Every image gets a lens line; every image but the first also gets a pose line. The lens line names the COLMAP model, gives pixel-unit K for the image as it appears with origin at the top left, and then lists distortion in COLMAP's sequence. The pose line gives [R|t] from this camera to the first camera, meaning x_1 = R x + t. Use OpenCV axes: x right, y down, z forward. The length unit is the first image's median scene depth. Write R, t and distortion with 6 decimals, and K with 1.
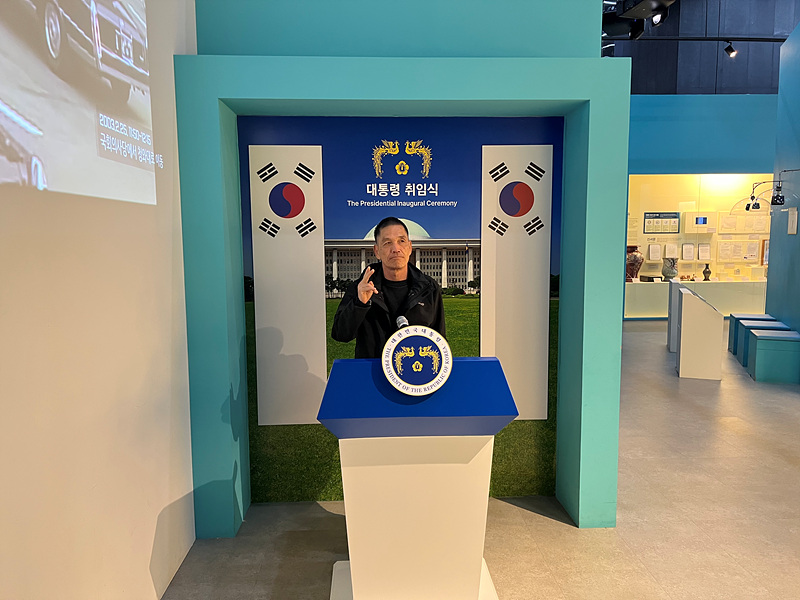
lens RADIAL K [[598.1, 0, 402.0], [0, 598.1, 299.5], [0, 0, 1]] dist [0.029348, -0.037551]
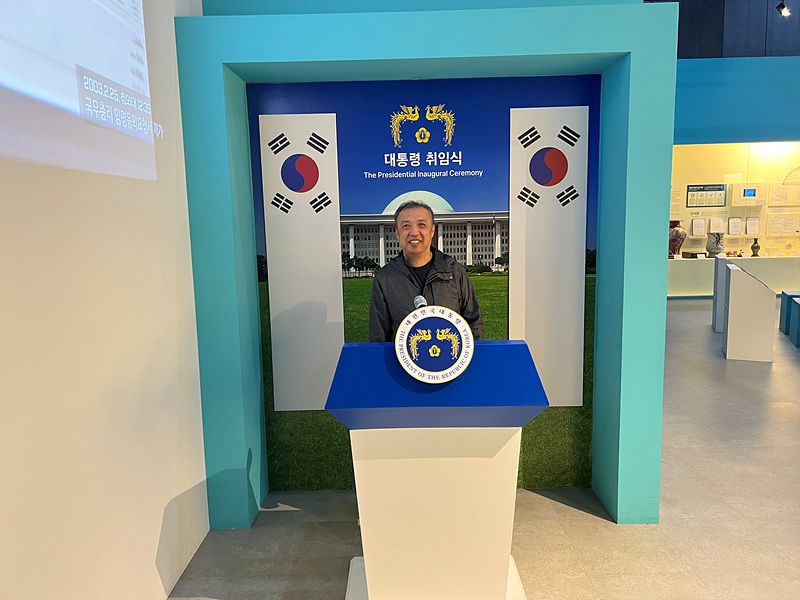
lens RADIAL K [[598.1, 0, 395.9], [0, 598.1, 299.6], [0, 0, 1]] dist [0.029348, -0.037551]
pose [[0.997867, -0.007454, -0.064859, 0.017064], [0.009533, 0.999449, 0.031807, 0.003566], [0.064586, -0.032357, 0.997387, 0.066388]]
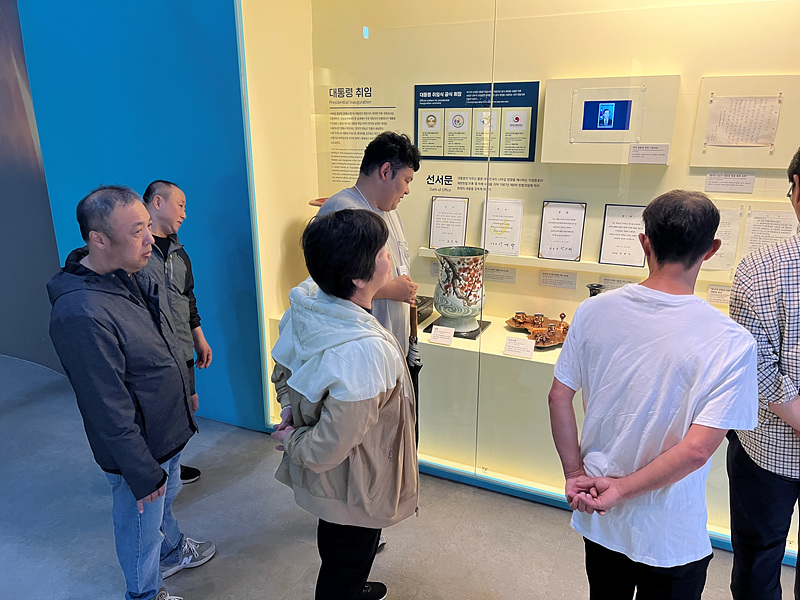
lens RADIAL K [[598.1, 0, 399.8], [0, 598.1, 302.0], [0, 0, 1]] dist [0.029348, -0.037551]
pose [[0.891889, 0.131919, -0.432588, 1.961750], [-0.051934, 0.980060, 0.191797, -0.355512], [0.449263, -0.148595, 0.880955, 2.639193]]
